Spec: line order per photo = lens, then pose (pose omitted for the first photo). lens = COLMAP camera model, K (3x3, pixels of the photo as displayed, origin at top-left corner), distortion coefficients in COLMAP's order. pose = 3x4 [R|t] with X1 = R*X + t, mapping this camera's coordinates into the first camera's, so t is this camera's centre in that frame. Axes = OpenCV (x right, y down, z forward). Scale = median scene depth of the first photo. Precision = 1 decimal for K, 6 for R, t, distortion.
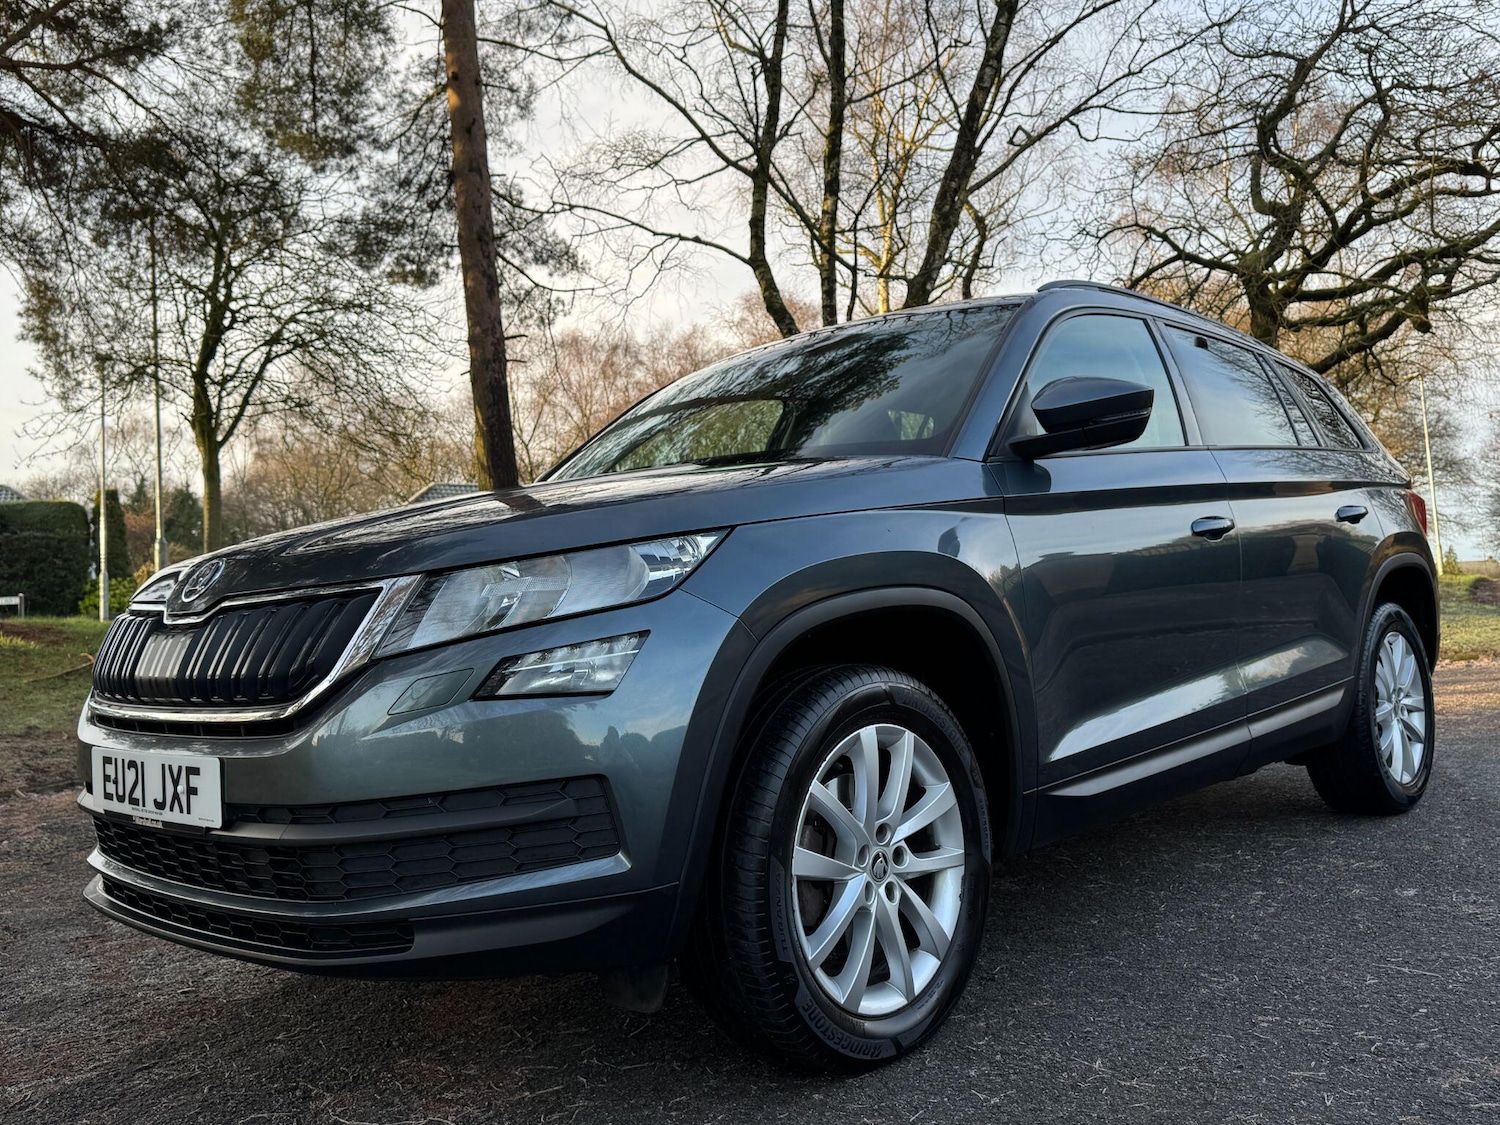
lens RADIAL K [[1301.6, 0, 750.0], [0, 1301.6, 562.5], [0, 0, 1]] dist [0.092468, -0.142006]
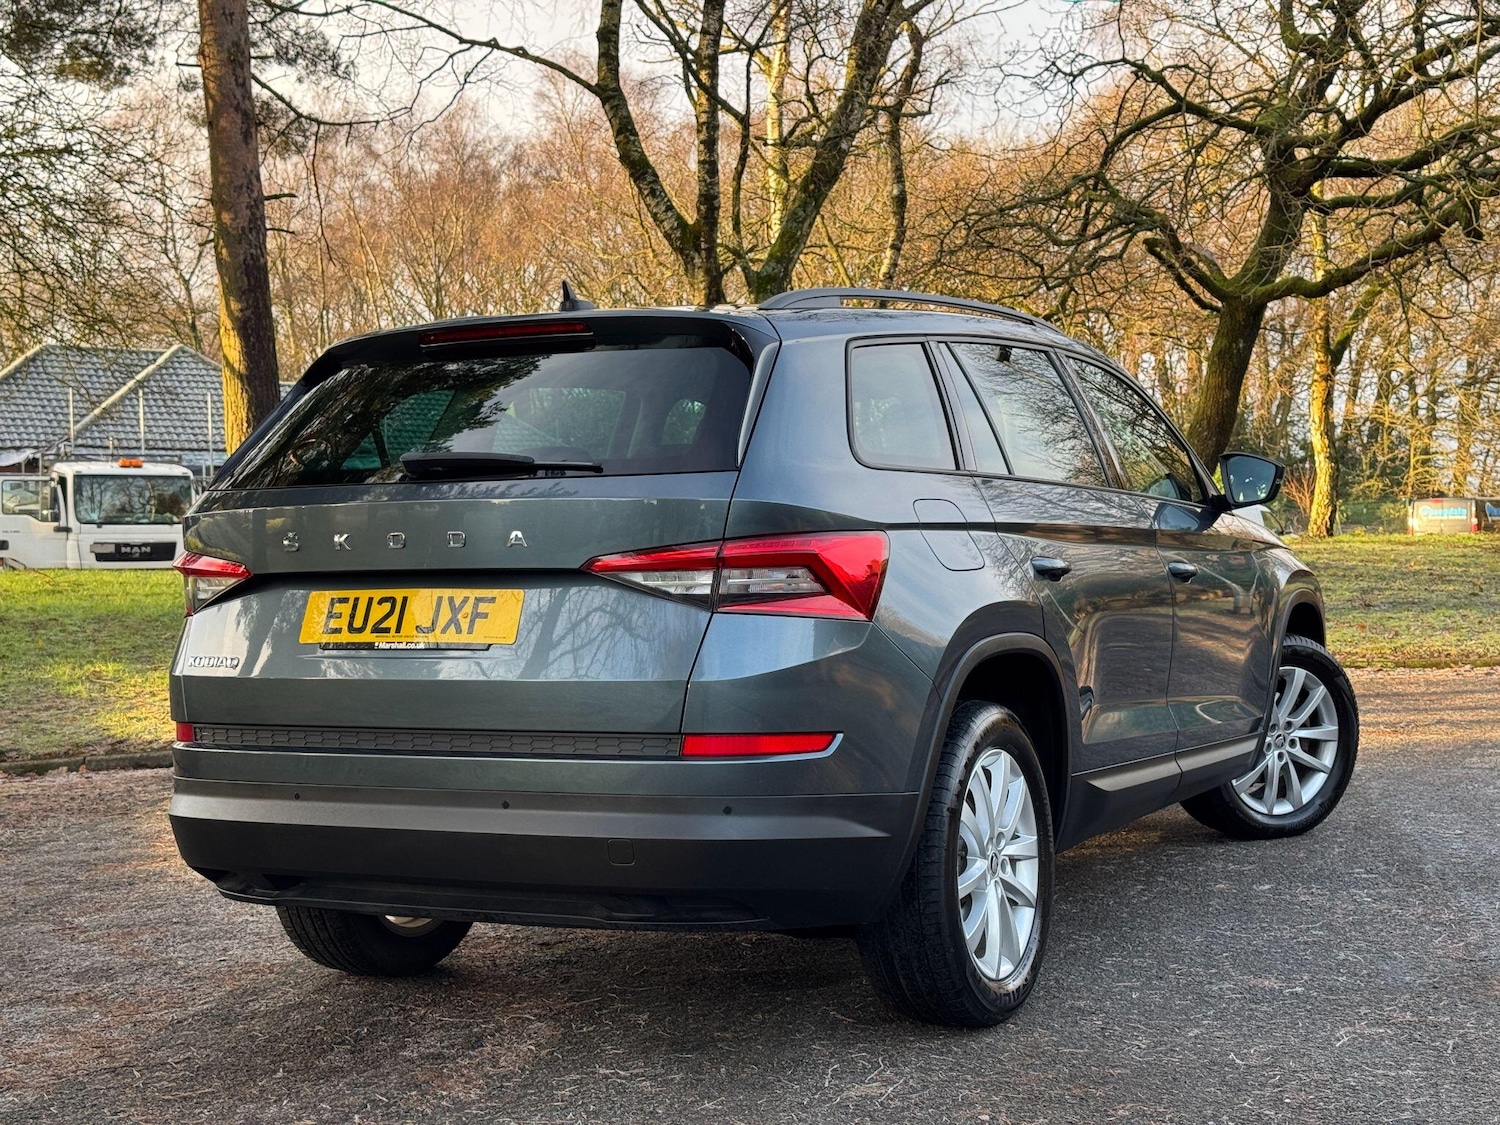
lens RADIAL K [[2082.9, 0, 750.0], [0, 2082.9, 562.5], [0, 0, 1]] dist [0.189623, -0.382482]
pose [[0.994163, 0.022646, 0.105486, -0.039104], [-0.027096, 0.998794, 0.040953, -0.025290], [-0.104431, -0.043572, 0.993577, -0.199961]]
